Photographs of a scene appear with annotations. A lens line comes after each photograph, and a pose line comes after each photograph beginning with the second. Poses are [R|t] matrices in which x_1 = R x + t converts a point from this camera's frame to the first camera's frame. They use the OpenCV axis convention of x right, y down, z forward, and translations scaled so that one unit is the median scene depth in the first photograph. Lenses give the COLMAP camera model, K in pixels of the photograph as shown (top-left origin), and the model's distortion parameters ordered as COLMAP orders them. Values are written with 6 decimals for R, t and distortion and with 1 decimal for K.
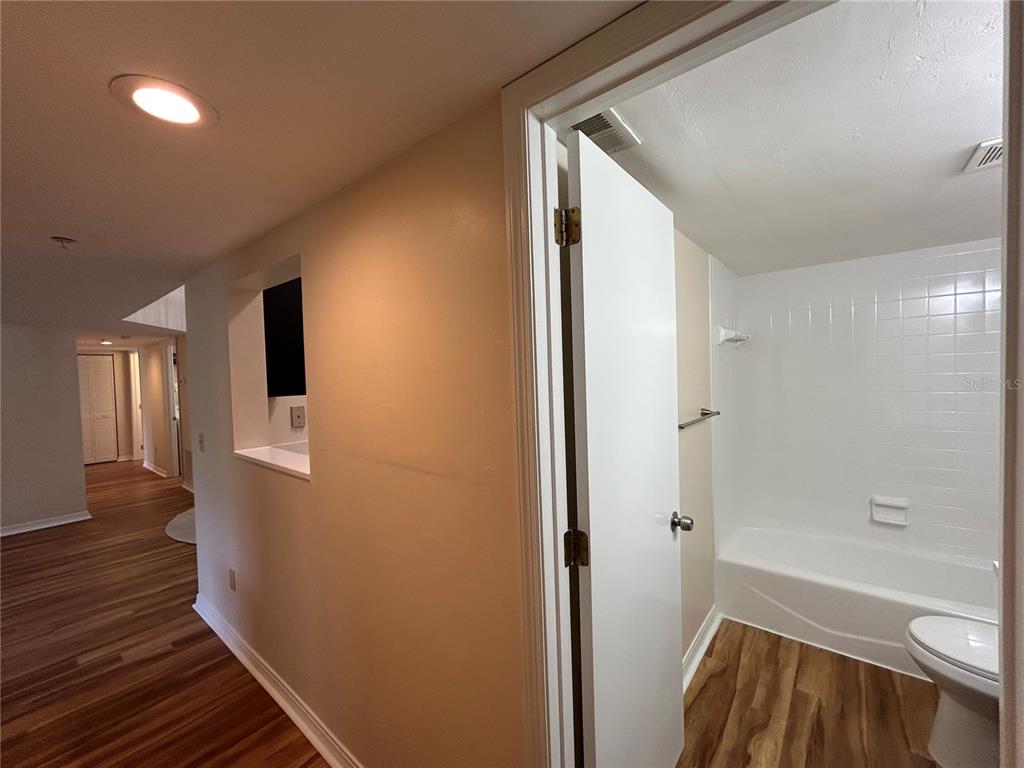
lens RADIAL K [[410.6, 0, 516.4], [0, 410.6, 385.9], [0, 0, 1]] dist [0.007613, 0.000155]
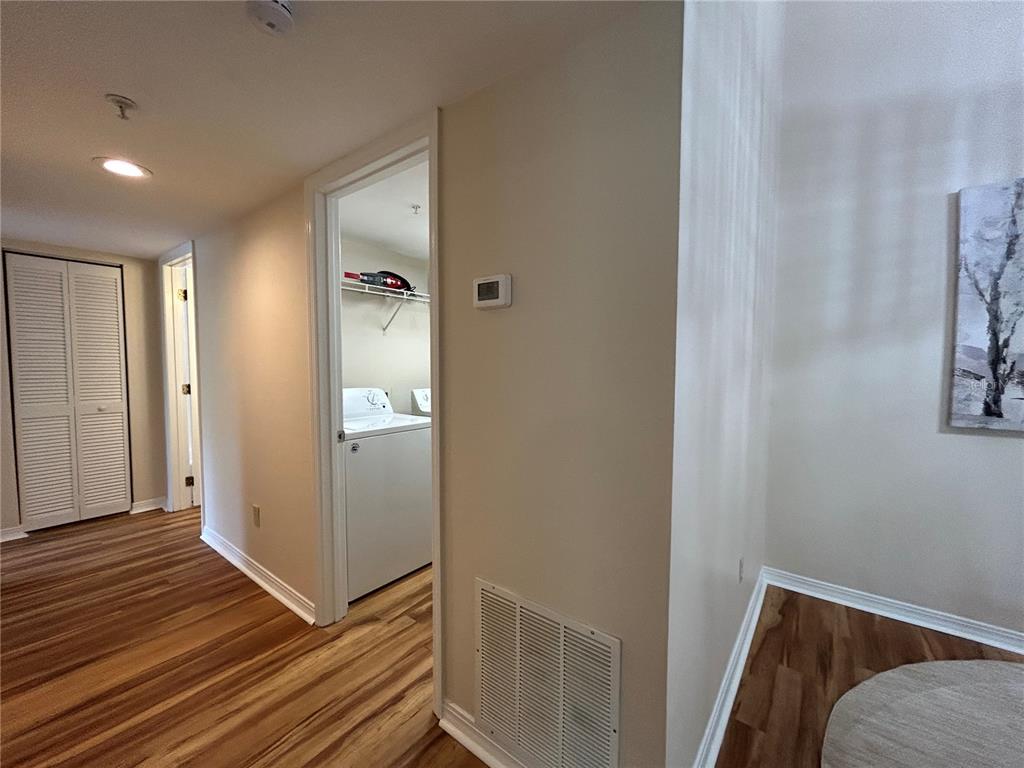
lens RADIAL K [[410.6, 0, 516.4], [0, 410.6, 385.9], [0, 0, 1]] dist [0.007613, 0.000155]
pose [[0.999174, 0.031932, 0.025134, -0.705090], [-0.032660, 0.999043, 0.029105, 0.027910], [-0.024181, -0.029902, 0.999260, 0.685984]]
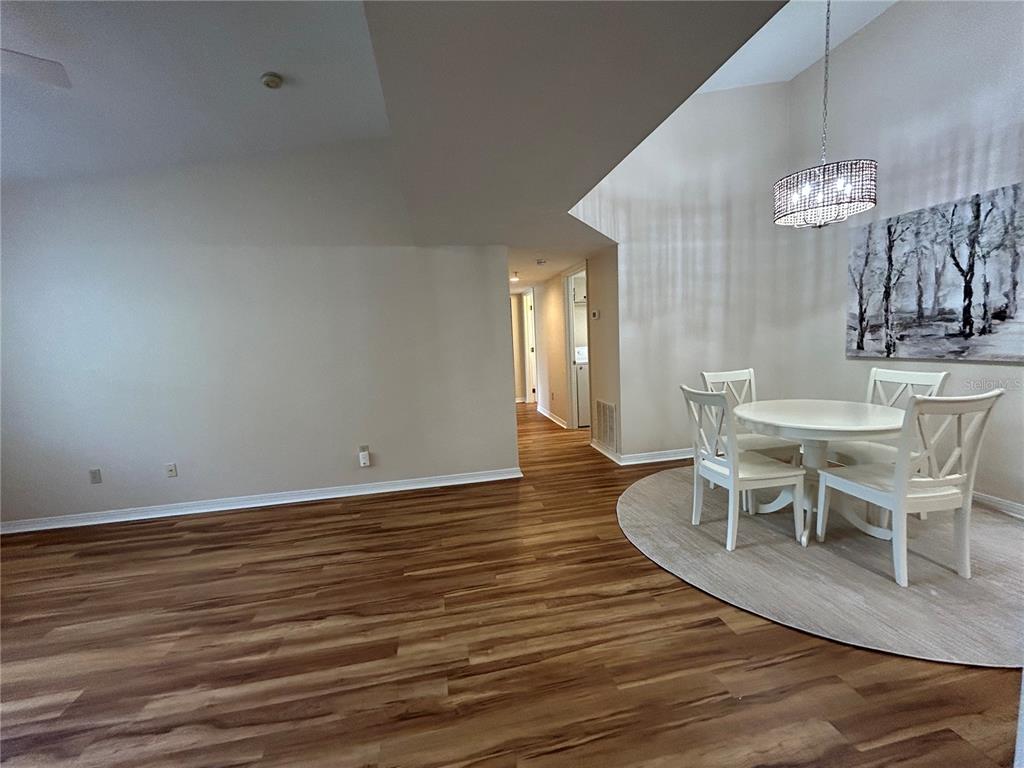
lens RADIAL K [[416.5, 0, 512.0], [0, 416.5, 384.0], [0, 0, 1]] dist [0.002281, 0.000312]
pose [[0.761193, 0.063940, -0.645365, -0.366780], [0.010659, 0.993760, 0.111030, 0.025858], [0.648437, -0.091395, 0.755762, 0.257857]]
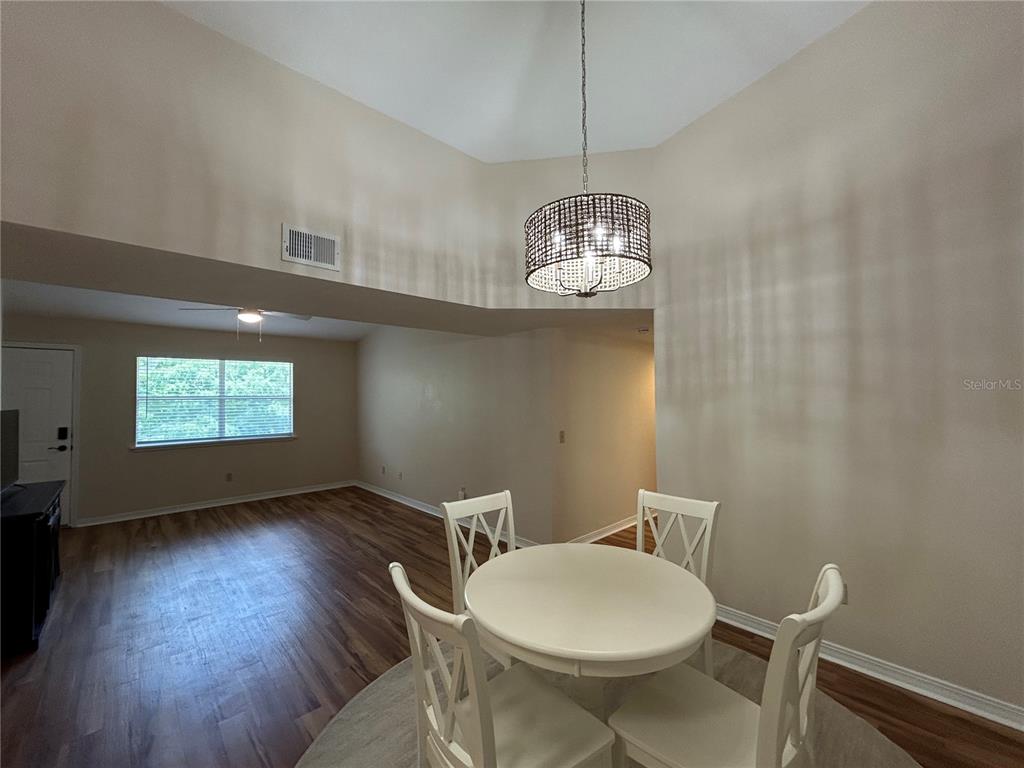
lens RADIAL K [[416.5, 0, 512.0], [0, 416.5, 384.0], [0, 0, 1]] dist [0.002281, 0.000312]
pose [[-0.142085, -0.002957, -0.989850, -0.149390], [-0.015433, 0.999881, -0.000772, -0.016927], [0.989734, 0.015167, -0.142114, 0.736496]]
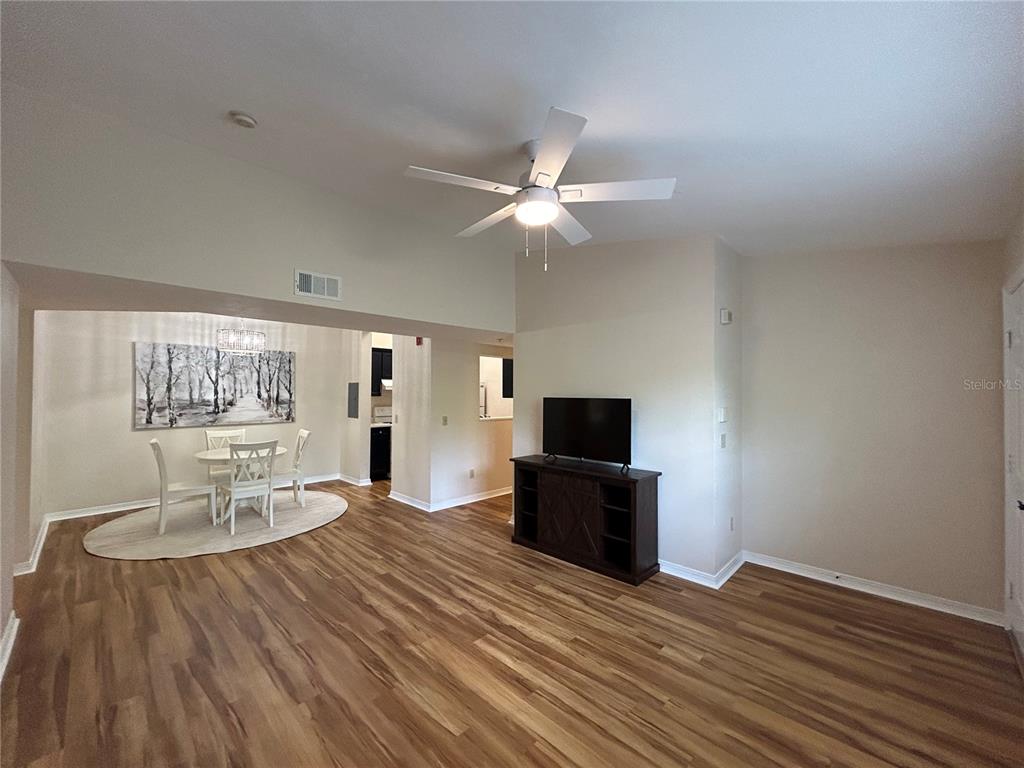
lens RADIAL K [[416.5, 0, 512.0], [0, 416.5, 384.0], [0, 0, 1]] dist [0.002281, 0.000312]
pose [[0.095784, 0.049486, 0.994171, -1.108024], [0.020512, 0.998453, -0.051676, 0.026200], [-0.995191, 0.025343, 0.094621, 0.187855]]
